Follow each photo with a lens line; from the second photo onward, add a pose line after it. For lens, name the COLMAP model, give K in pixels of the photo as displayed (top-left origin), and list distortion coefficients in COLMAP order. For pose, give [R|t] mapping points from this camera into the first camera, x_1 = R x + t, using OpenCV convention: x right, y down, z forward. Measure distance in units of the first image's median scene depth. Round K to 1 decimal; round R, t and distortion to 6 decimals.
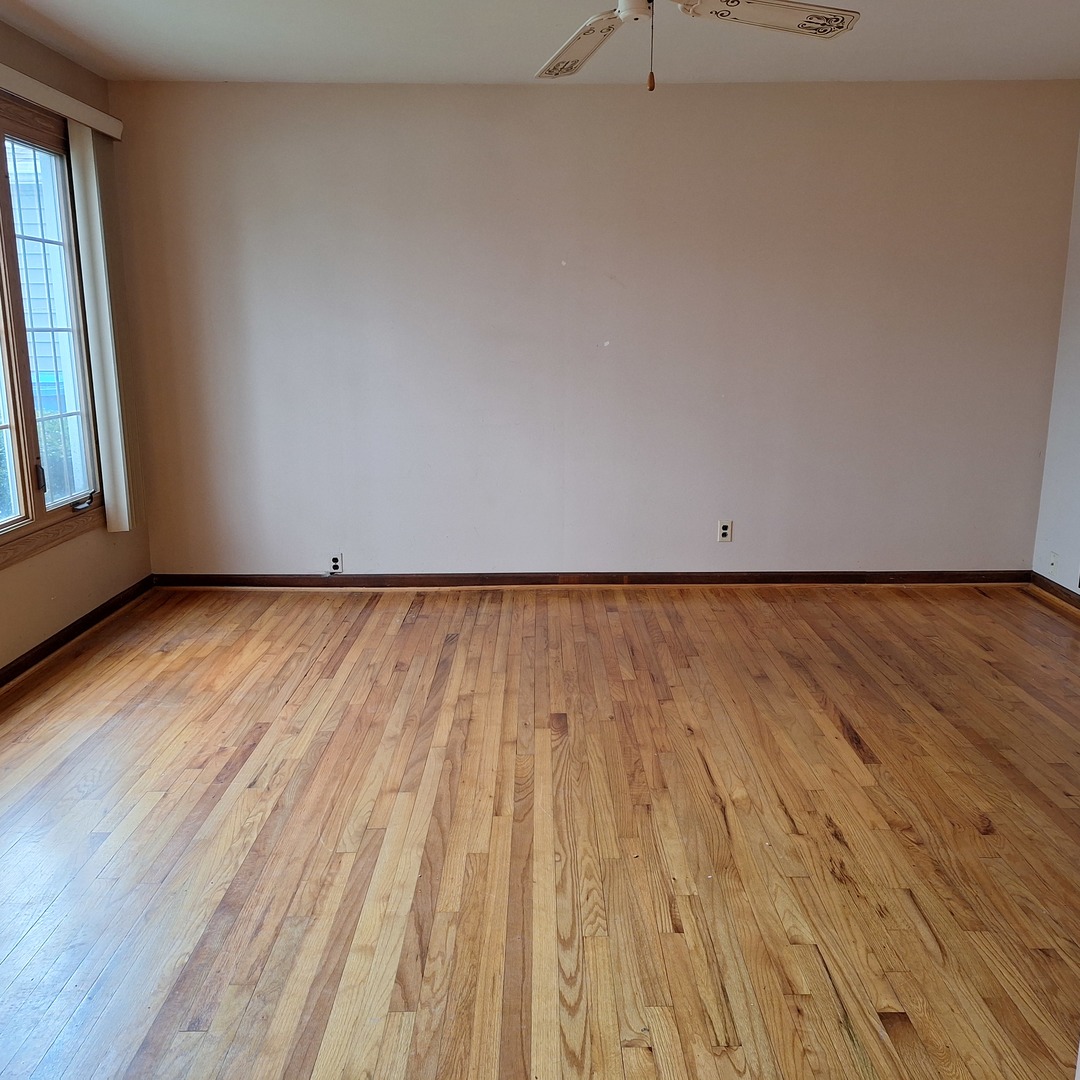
lens RADIAL K [[993.2, 0, 540.0], [0, 993.2, 540.0], [0, 0, 1]] dist [0.120447, -0.179980]
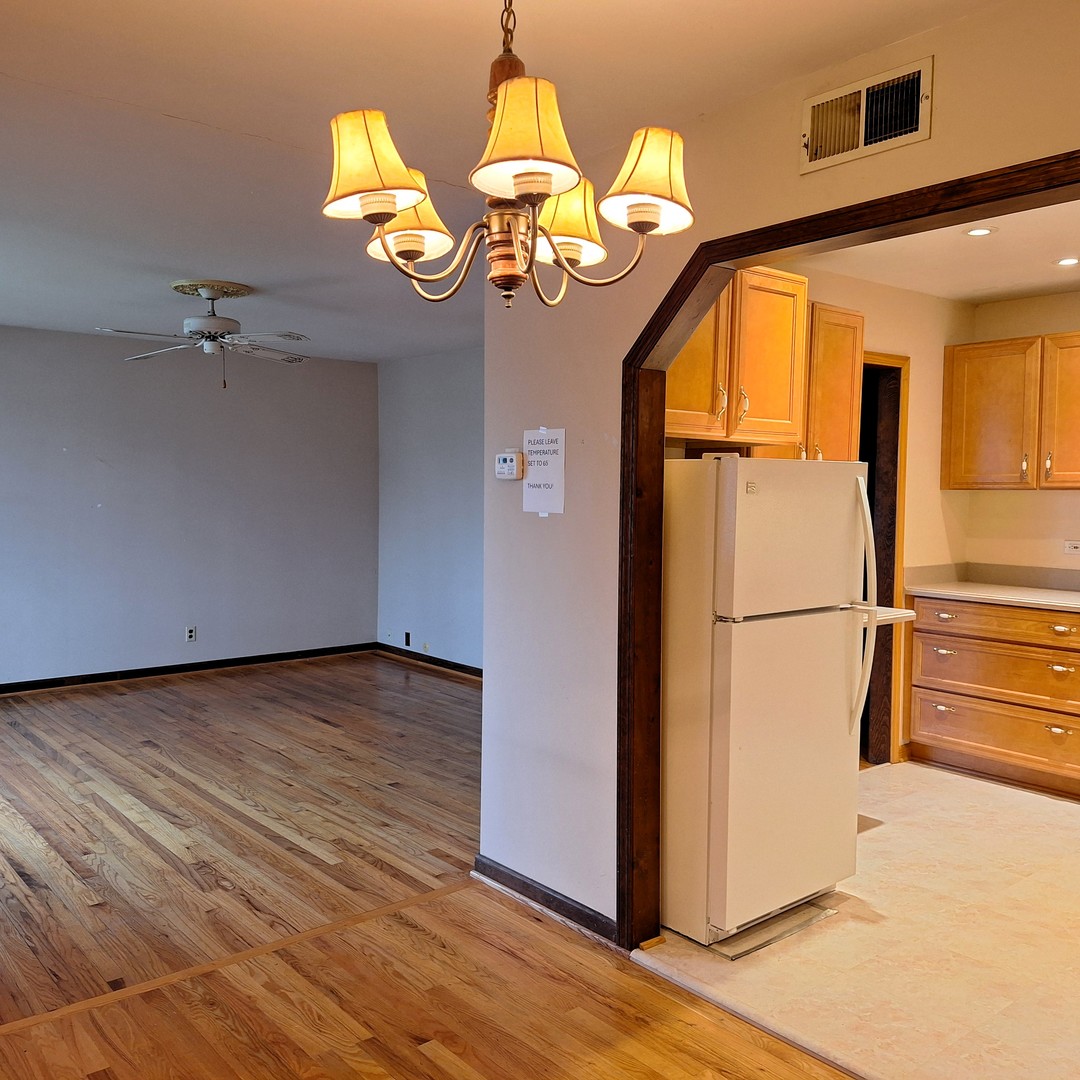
lens RADIAL K [[993.2, 0, 540.0], [0, 993.2, 540.0], [0, 0, 1]] dist [0.120447, -0.179980]
pose [[0.771721, -0.024092, 0.635505, -0.732457], [0.120320, 0.986766, -0.108701, 0.161156], [-0.624476, 0.160351, 0.764407, -0.943927]]
